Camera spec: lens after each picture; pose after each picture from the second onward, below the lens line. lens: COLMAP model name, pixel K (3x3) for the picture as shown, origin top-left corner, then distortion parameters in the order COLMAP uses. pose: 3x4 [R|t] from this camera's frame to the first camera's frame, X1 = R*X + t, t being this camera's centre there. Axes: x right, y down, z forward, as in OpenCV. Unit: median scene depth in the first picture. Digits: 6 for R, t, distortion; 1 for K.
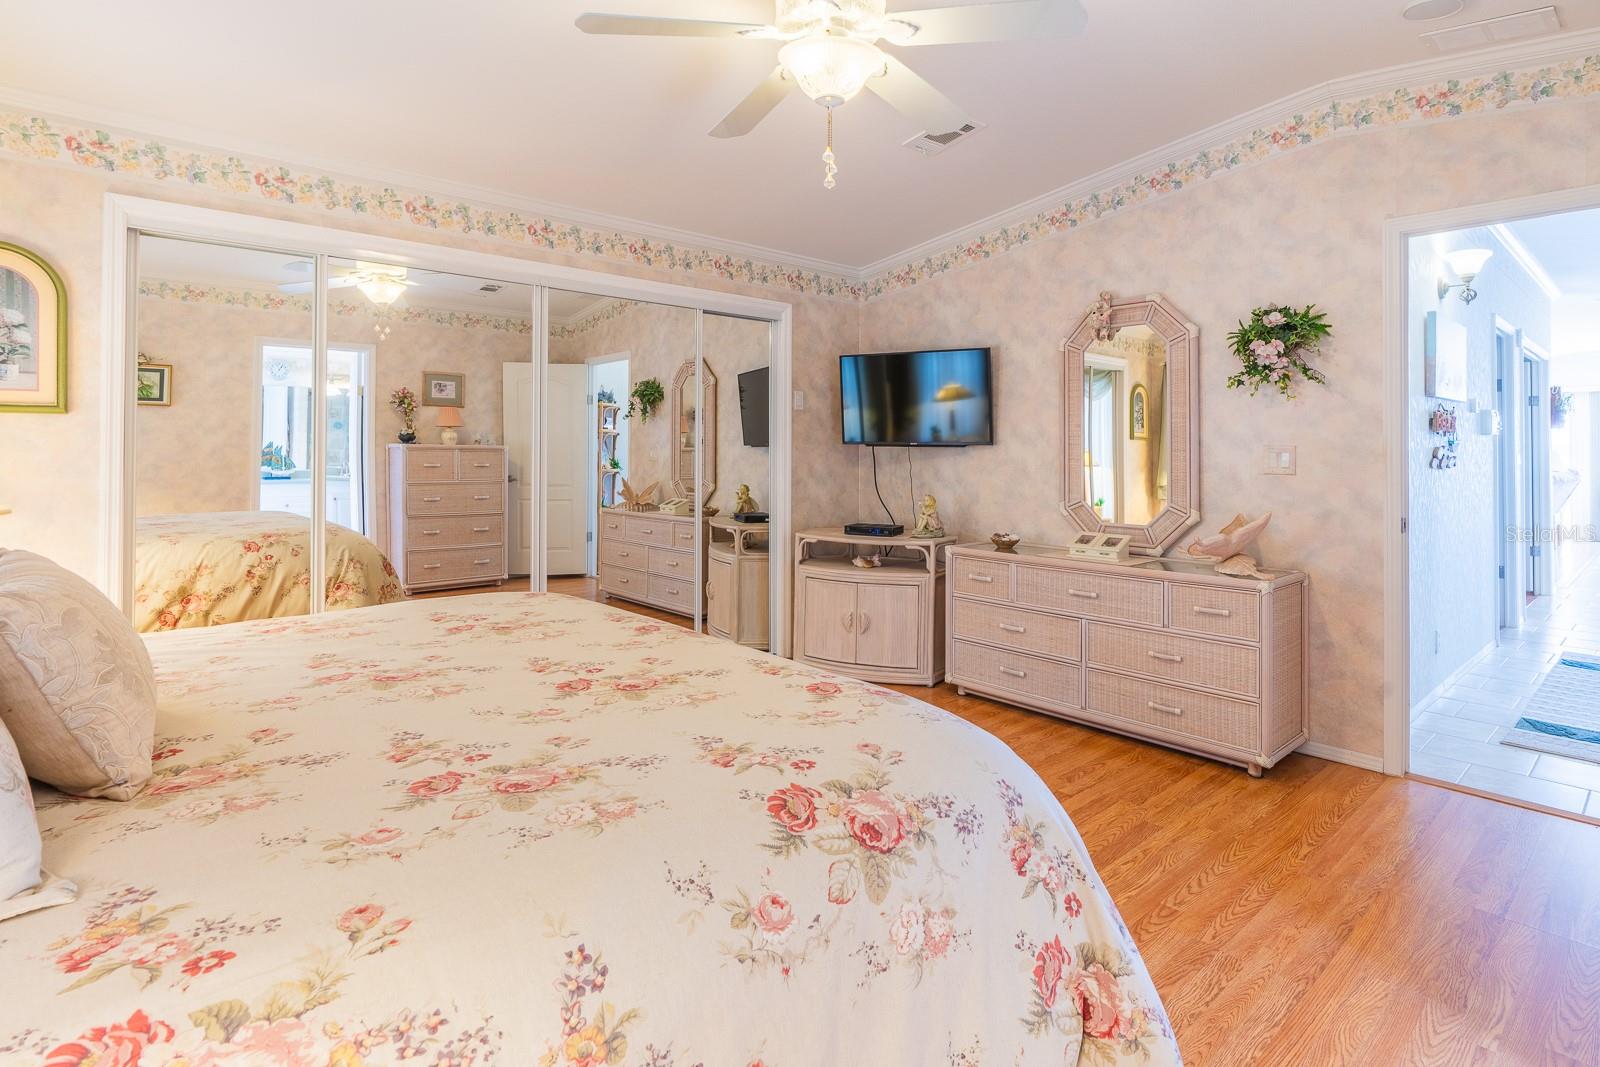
lens RADIAL K [[809.3, 0, 795.3], [0, 809.3, 442.6], [0, 0, 1]] dist [-0.018673, 0.000217]
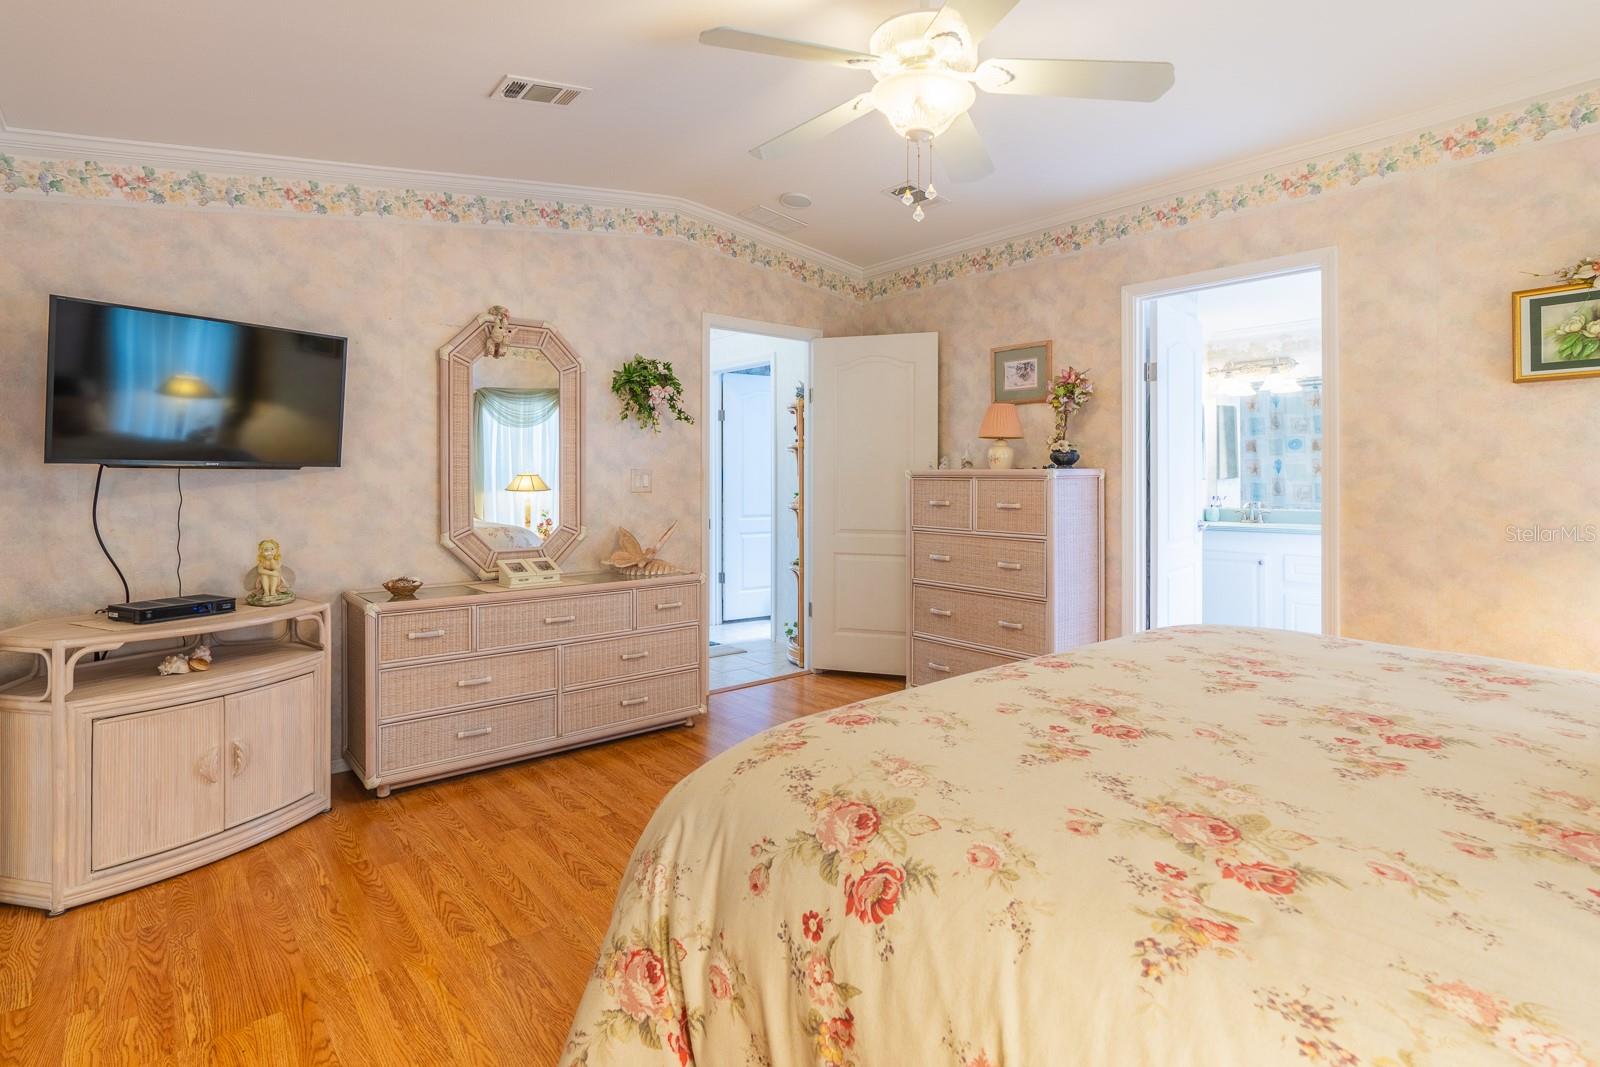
lens RADIAL K [[799.3, 0, 798.7], [0, 799.3, 475.8], [0, 0, 1]] dist [-0.018912, -0.000522]
pose [[0.036193, -0.006304, 0.999325, -0.495758], [-0.009269, 0.999935, 0.006644, 0.002452], [-0.999302, -0.009503, 0.036132, 0.558470]]
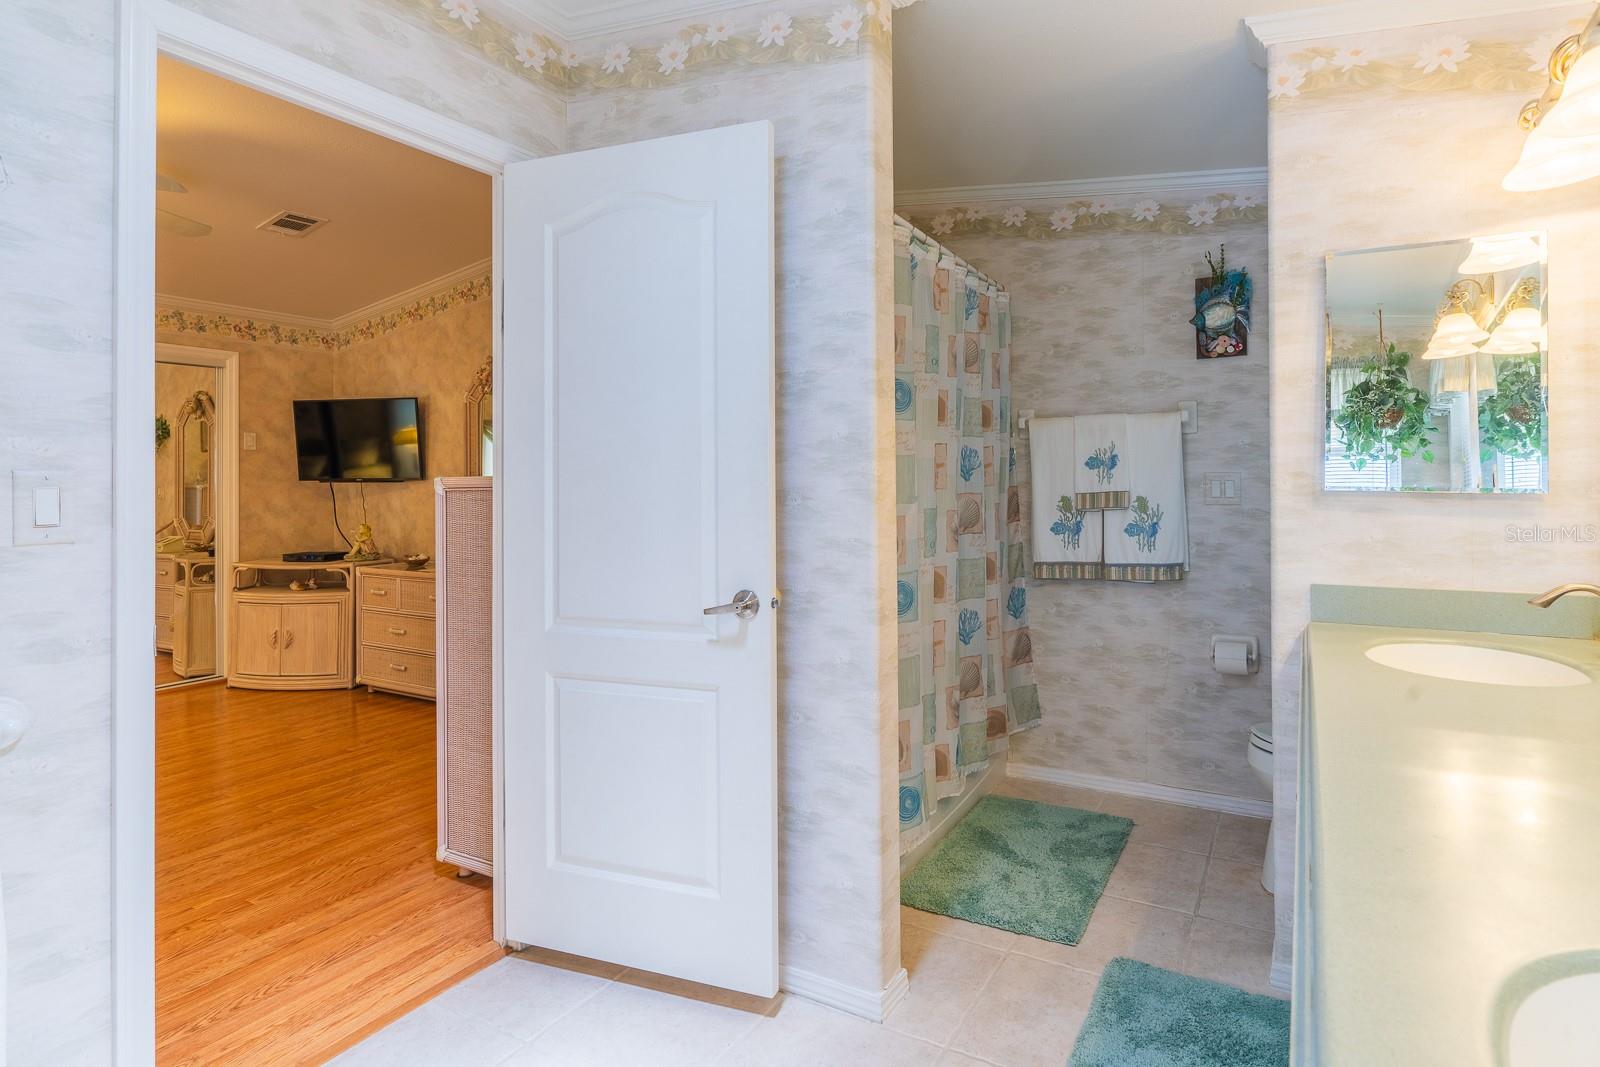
lens RADIAL K [[818.2, 0, 844.4], [0, 818.2, 475.4], [0, 0, 1]] dist [-0.000270, -0.000118]
pose [[0.942064, -0.011294, 0.335244, 0.438241], [0.010872, 0.999936, 0.003135, -0.001138], [-0.335258, 0.000691, 0.942126, -0.341159]]
